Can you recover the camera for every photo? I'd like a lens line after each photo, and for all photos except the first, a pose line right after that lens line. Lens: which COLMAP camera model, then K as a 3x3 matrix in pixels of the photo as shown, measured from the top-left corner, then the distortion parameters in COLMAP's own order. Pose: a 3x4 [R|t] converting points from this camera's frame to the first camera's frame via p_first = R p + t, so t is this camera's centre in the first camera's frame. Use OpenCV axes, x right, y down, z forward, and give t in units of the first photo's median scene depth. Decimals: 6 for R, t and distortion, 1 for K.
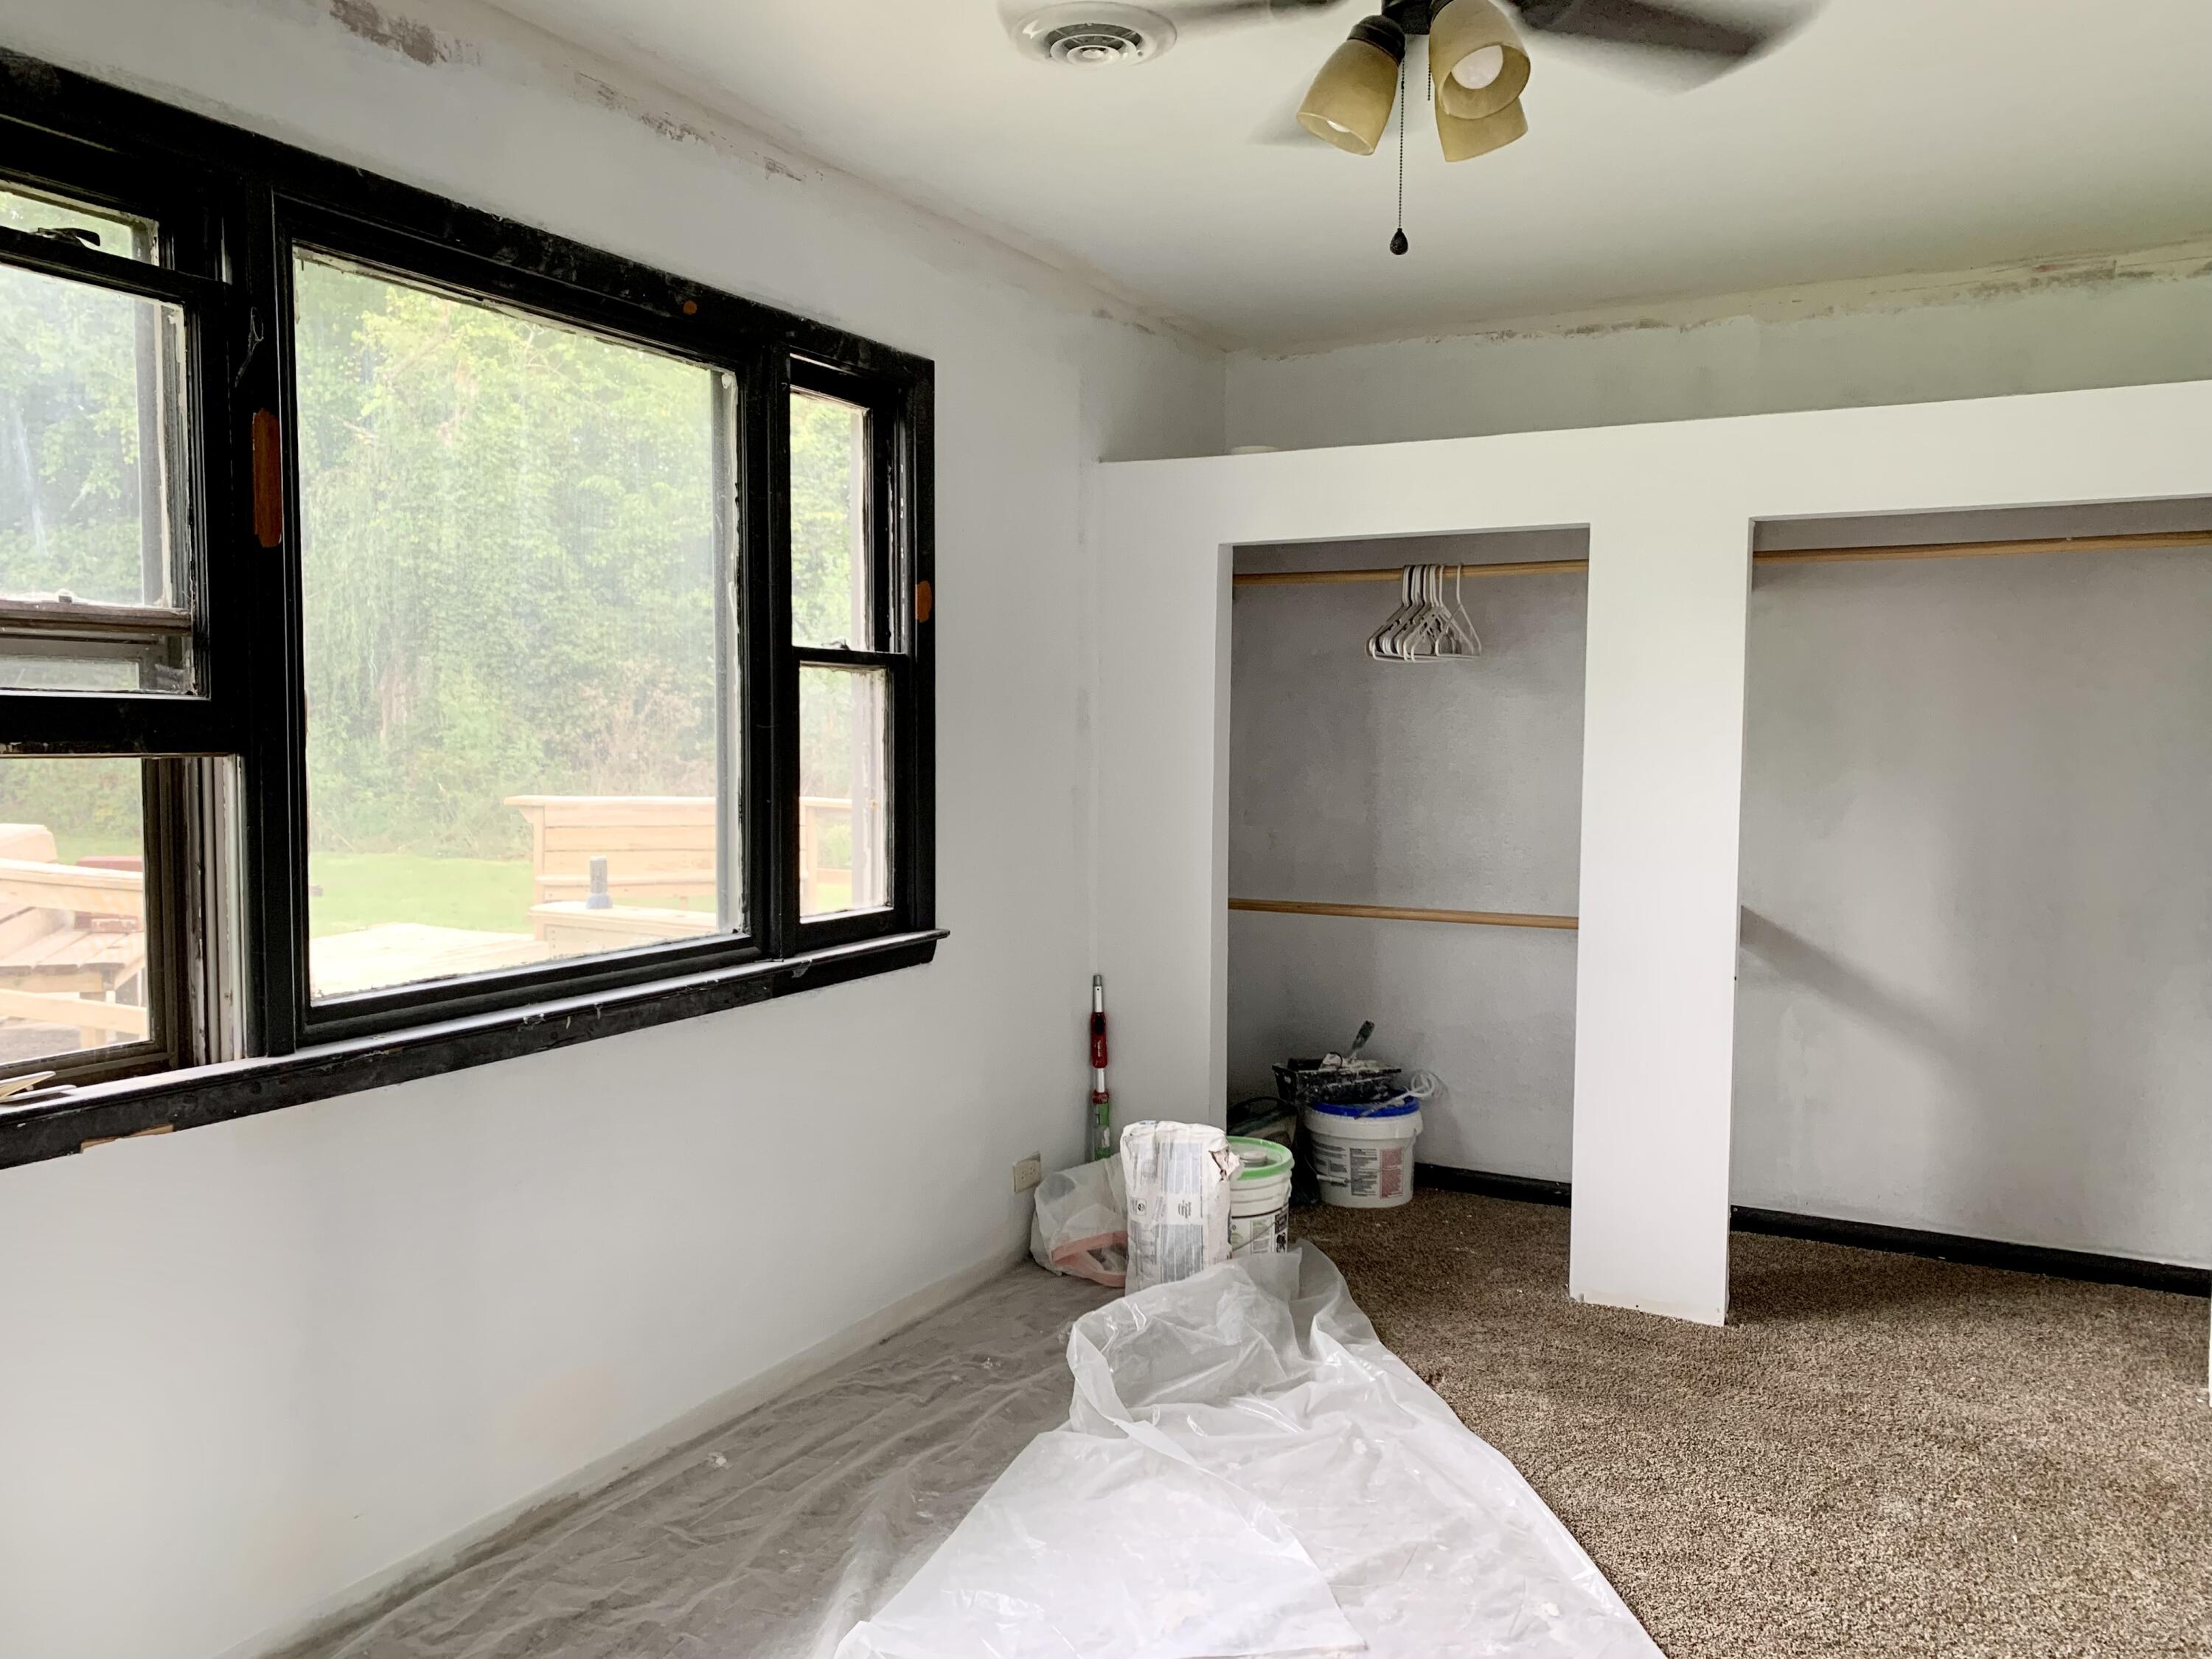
lens RADIAL K [[1693.0, 0, 1112.3], [0, 1693.0, 825.5], [0, 0, 1]] dist [0.041102, -0.039930]
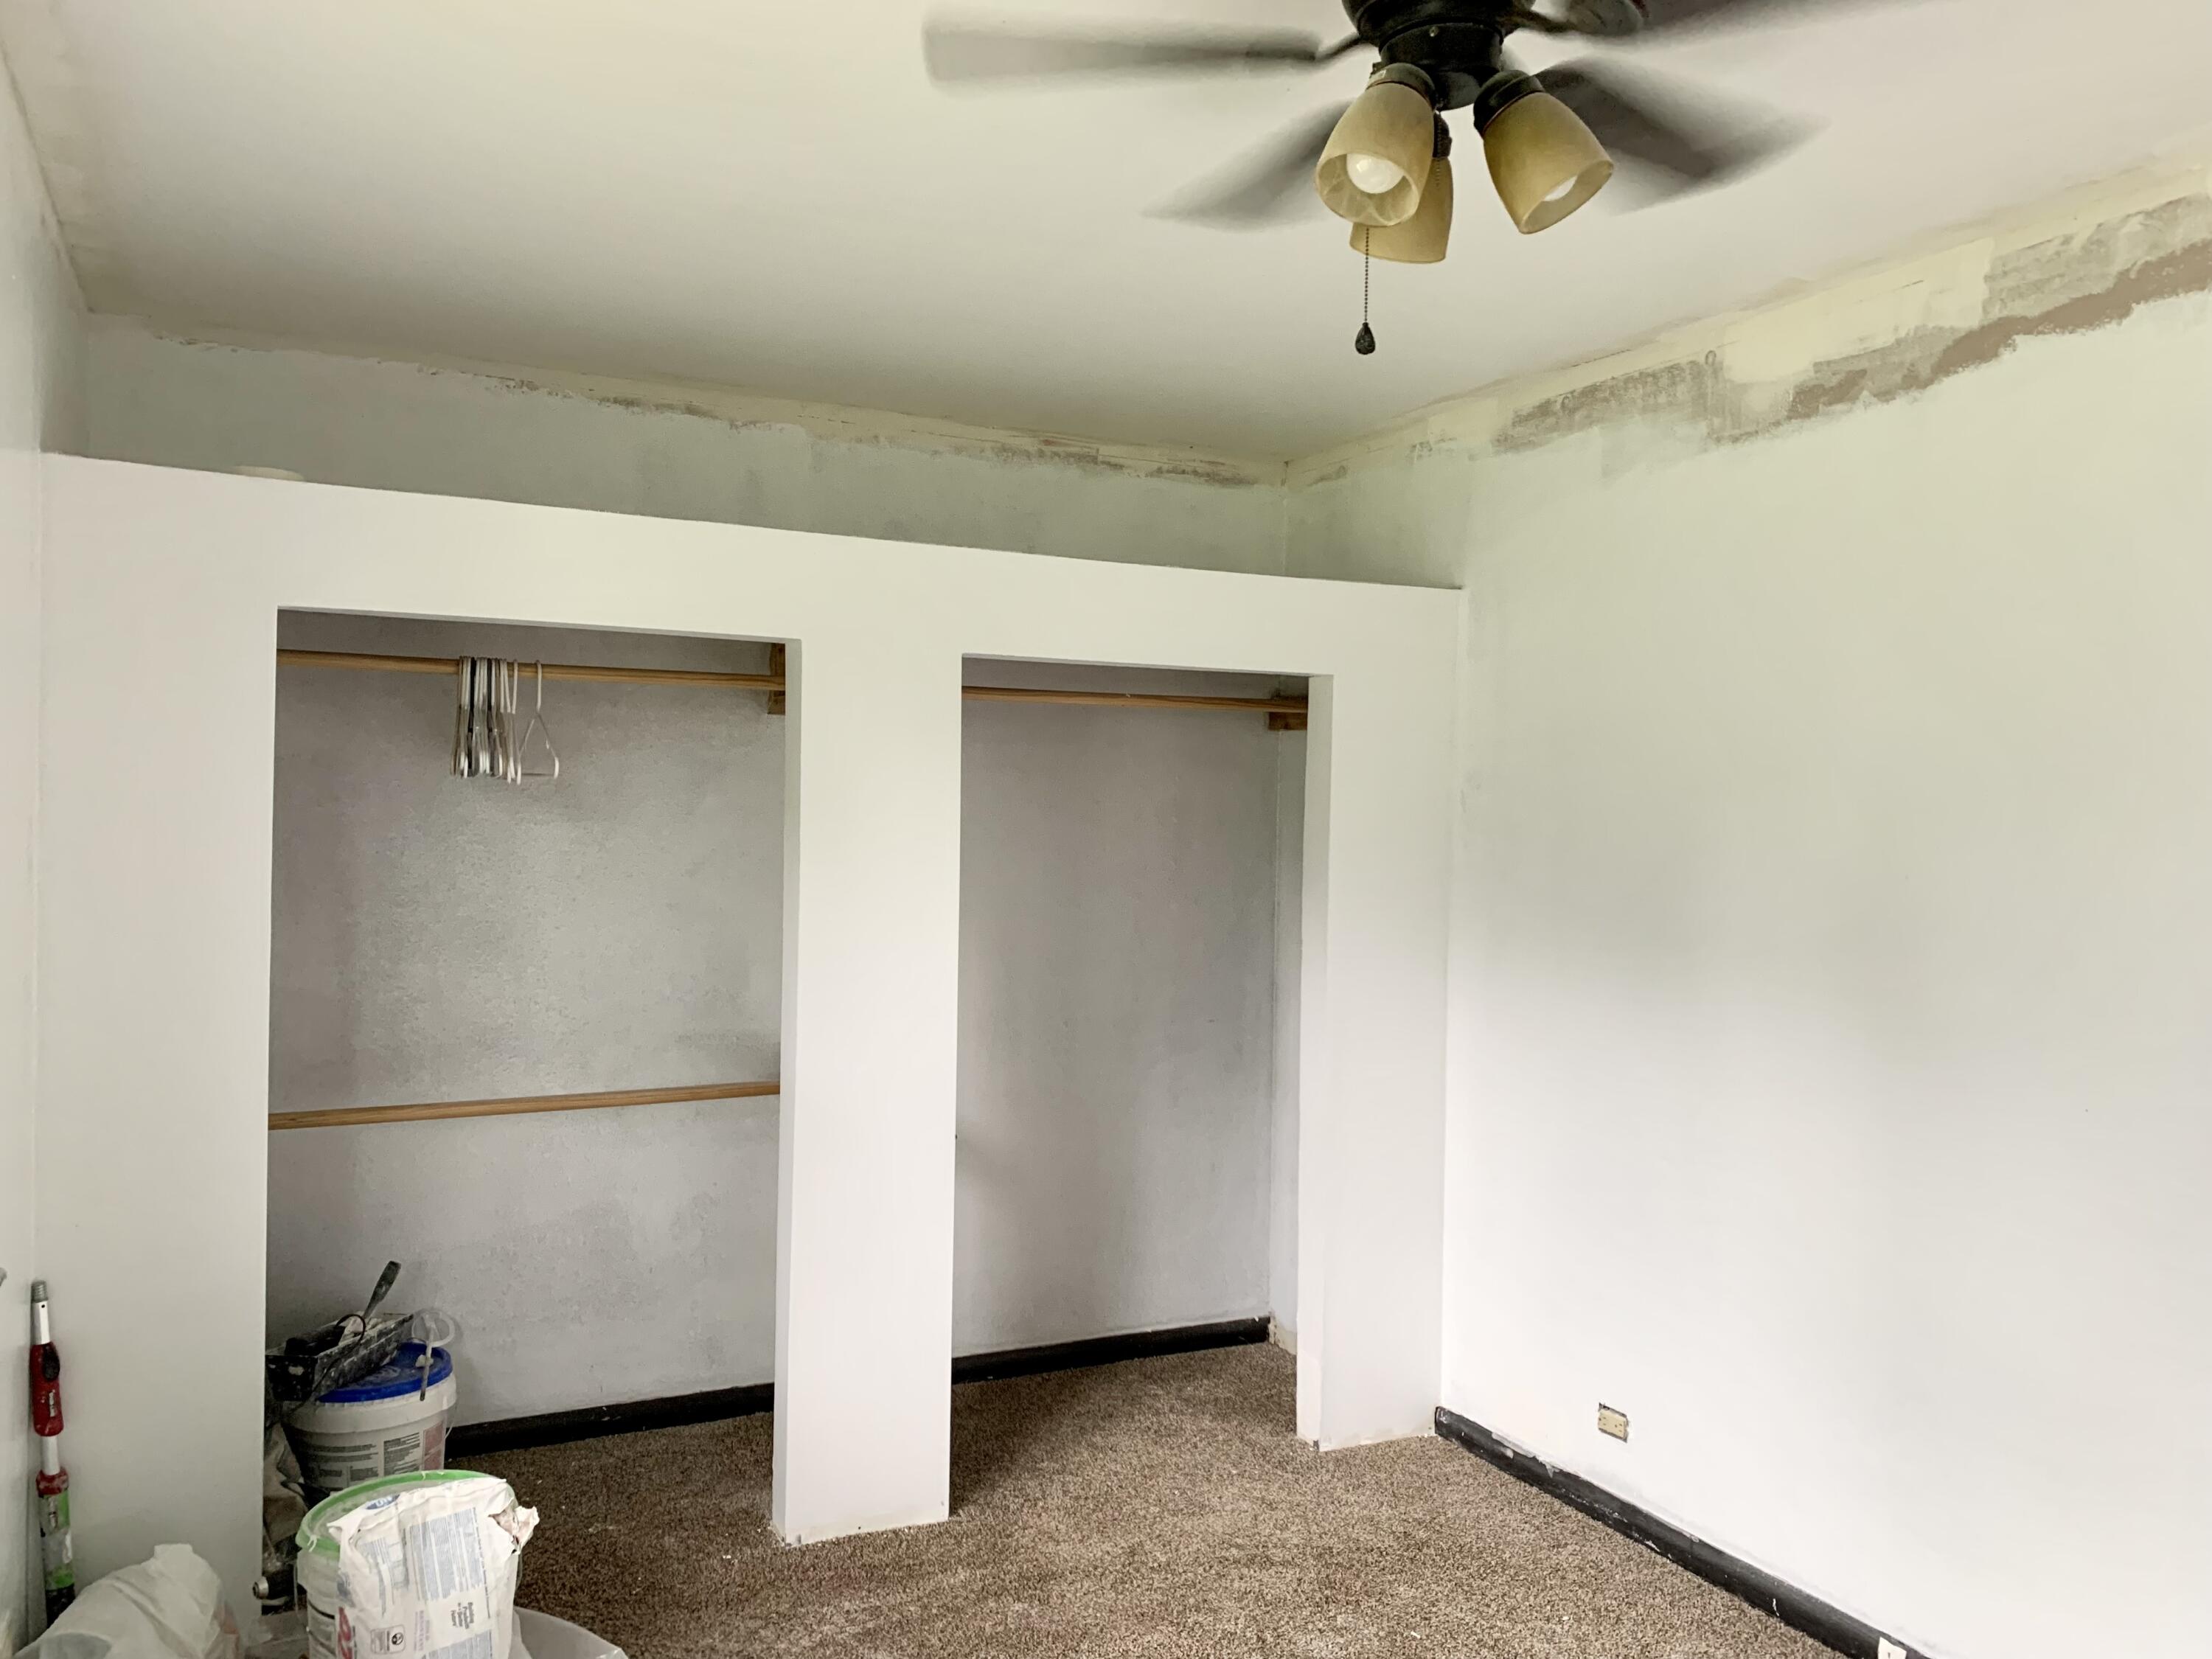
lens RADIAL K [[1693.0, 0, 1092.7], [0, 1693.0, 831.5], [0, 0, 1]] dist [0.041102, -0.039930]
pose [[0.574994, -0.002217, 0.818155, -0.325590], [0.036812, 0.999054, -0.023163, -0.050496], [-0.817329, 0.043437, 0.574531, 0.360766]]
